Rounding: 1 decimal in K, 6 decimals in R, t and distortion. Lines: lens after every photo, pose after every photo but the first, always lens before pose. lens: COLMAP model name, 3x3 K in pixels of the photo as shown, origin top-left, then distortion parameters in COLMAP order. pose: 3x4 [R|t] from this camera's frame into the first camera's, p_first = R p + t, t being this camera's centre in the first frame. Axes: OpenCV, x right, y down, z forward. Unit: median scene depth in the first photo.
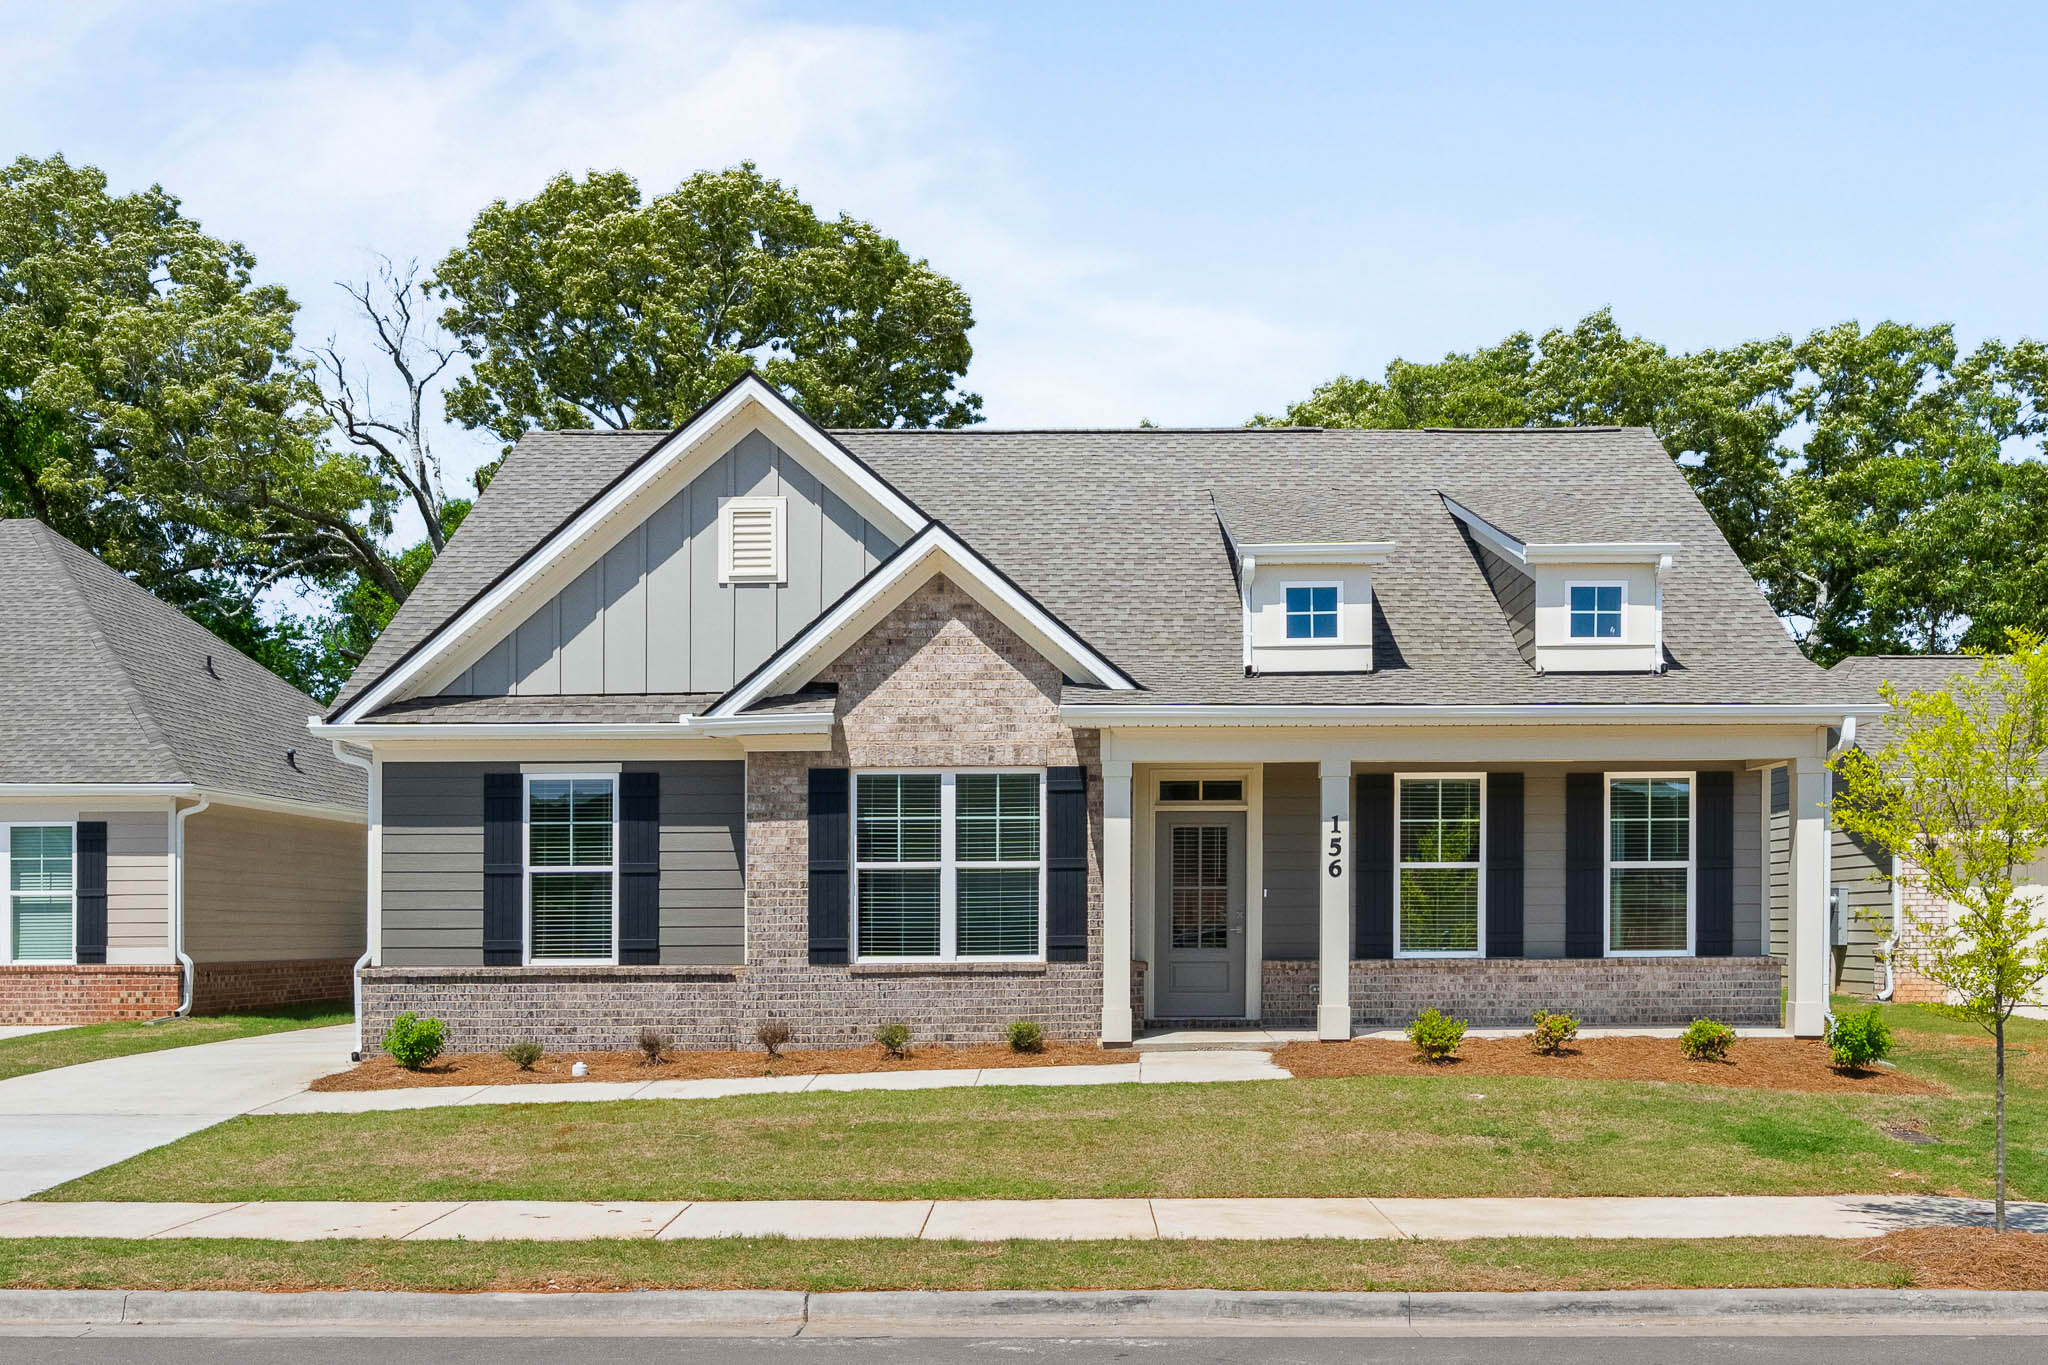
lens RADIAL K [[1940.3, 0, 1016.8], [0, 1940.3, 980.6], [0, 0, 1]] dist [-0.017604, -0.000481]
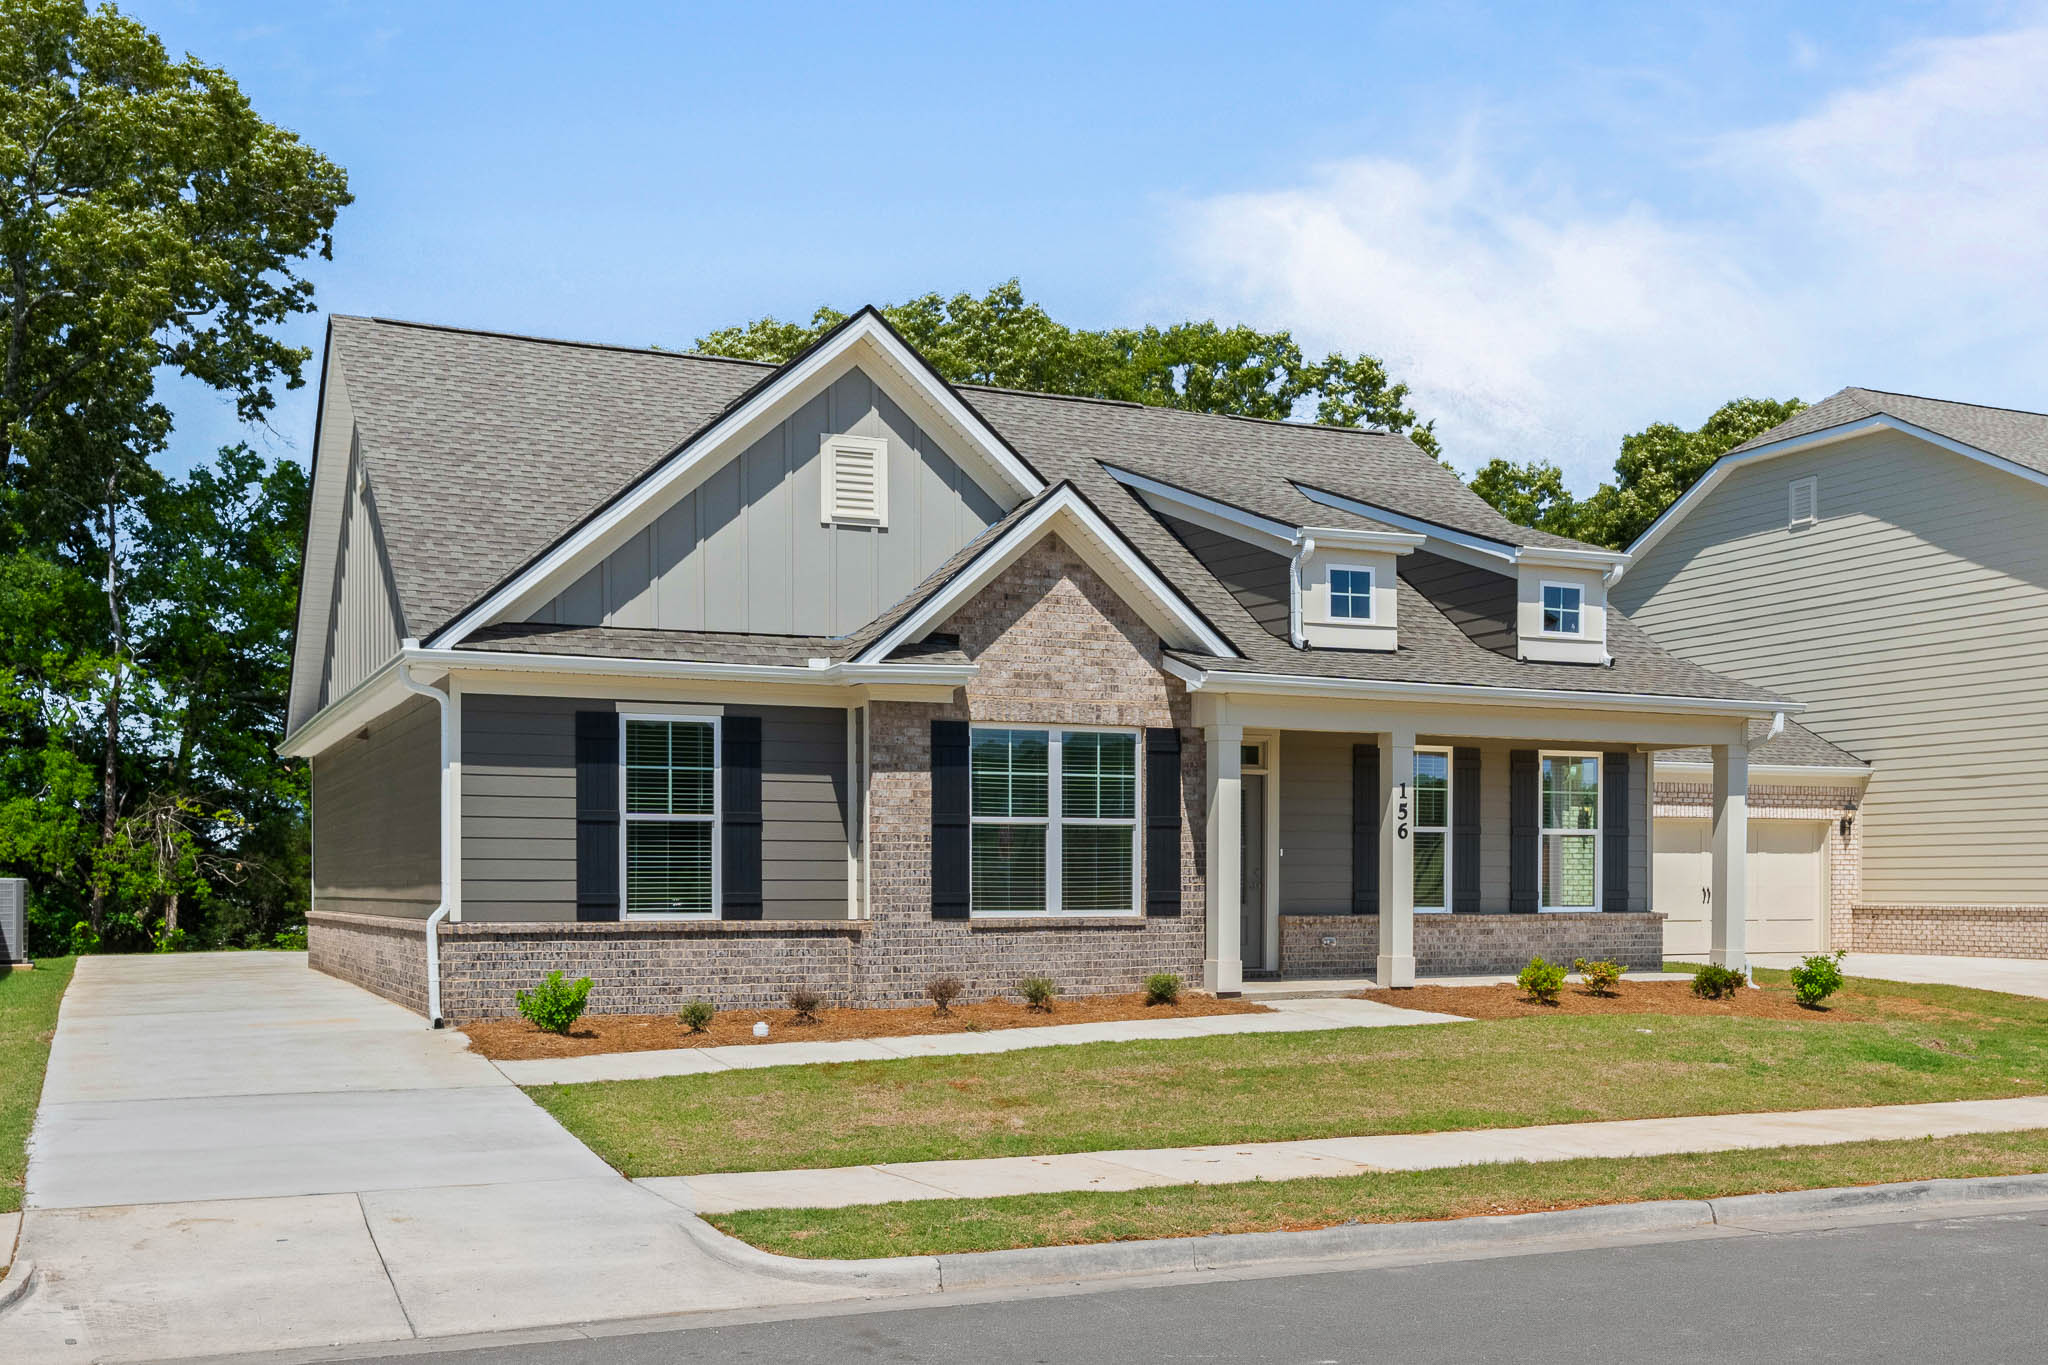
lens RADIAL K [[2054.1, 0, 1027.3], [0, 2054.1, 952.7], [0, 0, 1]] dist [-0.001871, -0.000306]
pose [[0.908133, -0.007616, 0.418613, -0.495041], [0.005498, 0.999965, 0.006267, 0.002435], [-0.418646, -0.003389, 0.908143, 0.032018]]
